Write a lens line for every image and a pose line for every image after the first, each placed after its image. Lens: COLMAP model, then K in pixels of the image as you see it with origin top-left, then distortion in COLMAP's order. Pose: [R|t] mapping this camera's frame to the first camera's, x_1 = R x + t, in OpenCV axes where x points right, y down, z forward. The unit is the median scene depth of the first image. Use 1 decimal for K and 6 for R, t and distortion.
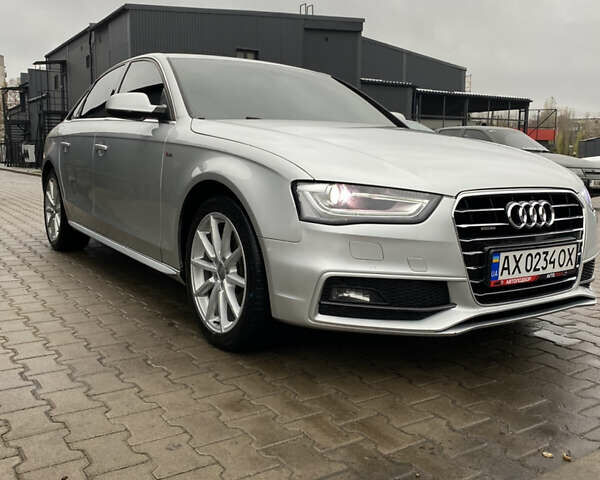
lens RADIAL K [[591.4, 0, 312.8], [0, 591.4, 239.0], [0, 0, 1]] dist [0.191924, -0.466893]
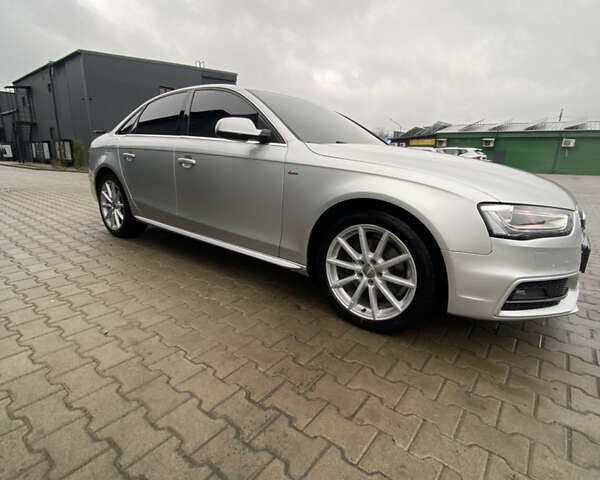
lens RADIAL K [[320.2, 0, 302.1], [0, 320.2, 229.9], [0, 0, 1]] dist [0.039493, -0.039979]
pose [[0.951766, -0.059662, 0.300969, -0.514314], [0.030914, 0.994568, 0.099396, -0.108041], [-0.305265, -0.085298, 0.948440, 0.441695]]
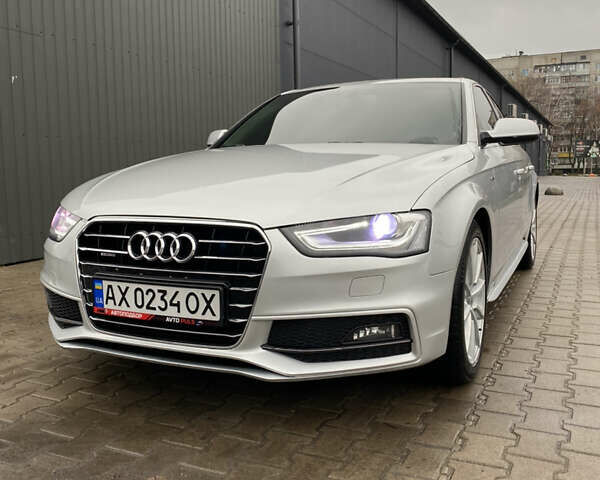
lens RADIAL K [[591.4, 0, 312.8], [0, 591.4, 239.0], [0, 0, 1]] dist [0.191924, -0.466893]
pose [[0.507356, 0.078925, -0.858115, 1.211187], [-0.102655, 0.994242, 0.030751, -0.100032], [0.855600, 0.072488, 0.512536, 0.719395]]
